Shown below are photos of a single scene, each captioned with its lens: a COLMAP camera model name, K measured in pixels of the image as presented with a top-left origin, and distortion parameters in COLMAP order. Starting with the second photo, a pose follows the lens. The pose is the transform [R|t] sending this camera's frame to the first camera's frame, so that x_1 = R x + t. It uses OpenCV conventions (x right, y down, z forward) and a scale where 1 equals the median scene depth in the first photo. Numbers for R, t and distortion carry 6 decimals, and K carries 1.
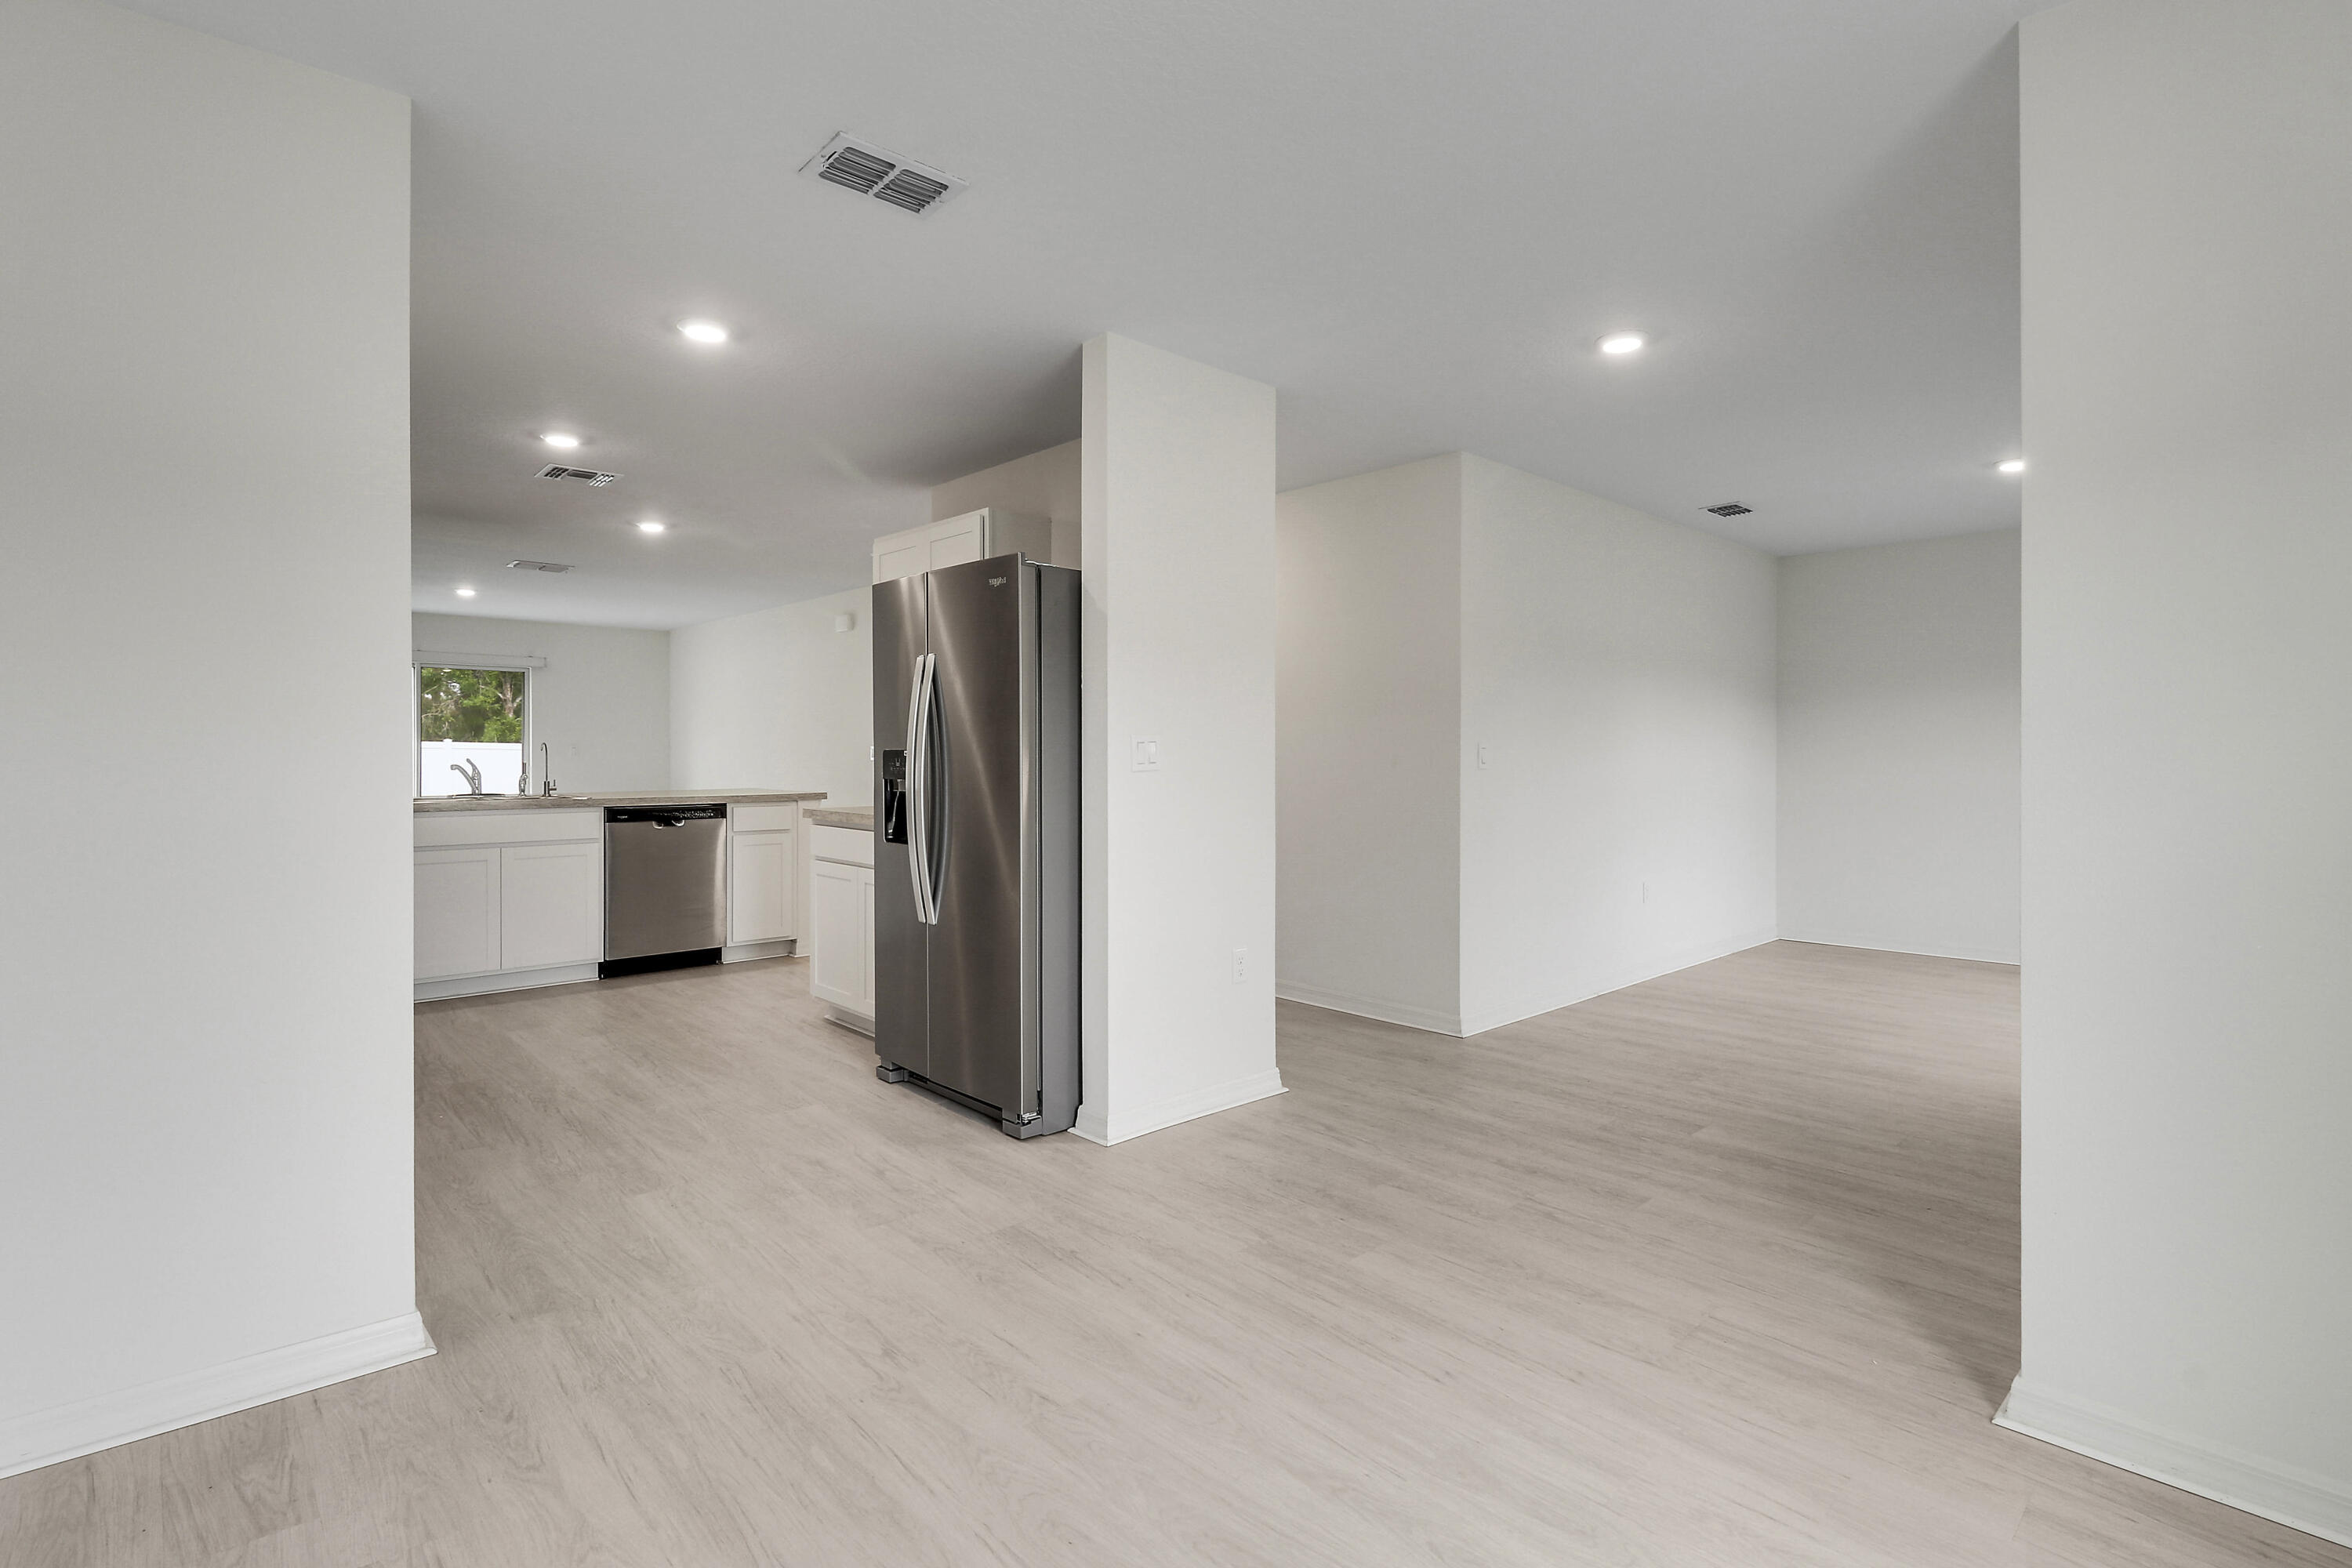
lens RADIAL K [[1118.6, 0, 1179.4], [0, 1118.6, 759.4], [0, 0, 1]] dist [0.001564, -0.003193]
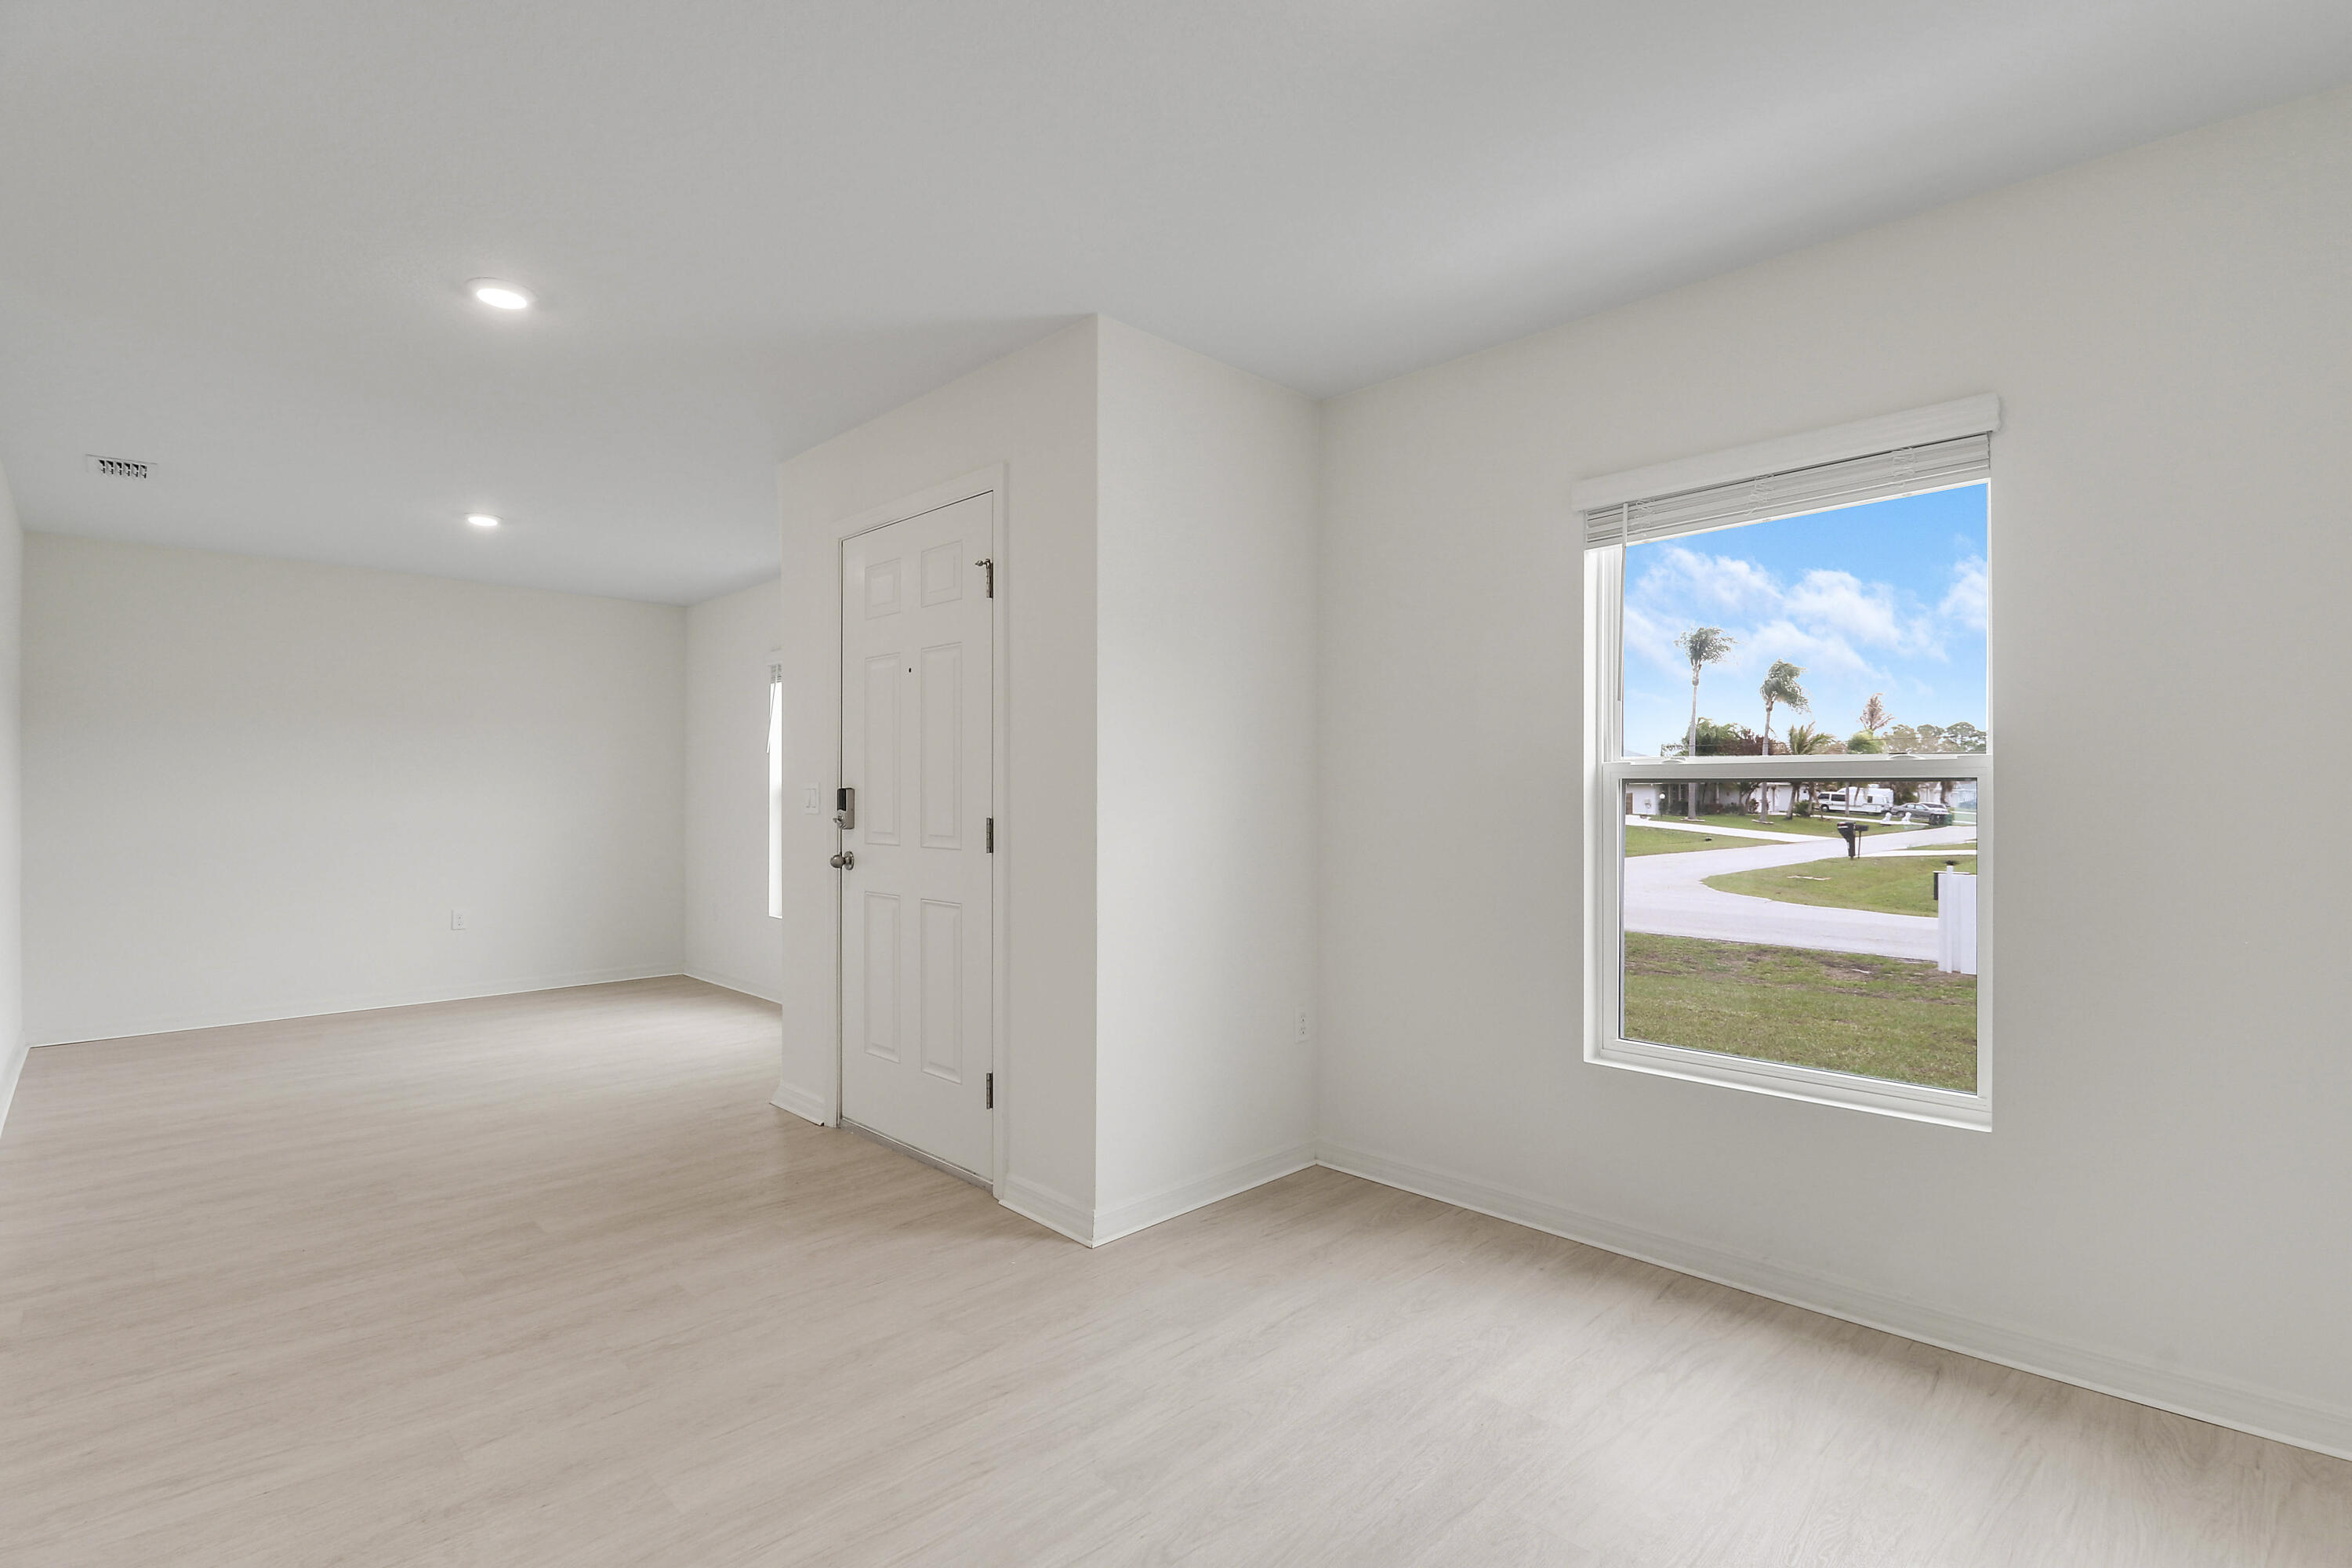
lens RADIAL K [[1118.6, 0, 1186.2], [0, 1118.6, 794.4], [0, 0, 1]] dist [0.001564, -0.003193]
pose [[-0.033560, -0.000910, 0.999436, -0.490094], [0.007759, 0.999969, 0.001171, -0.001828], [-0.999407, 0.007794, -0.033551, 0.607853]]
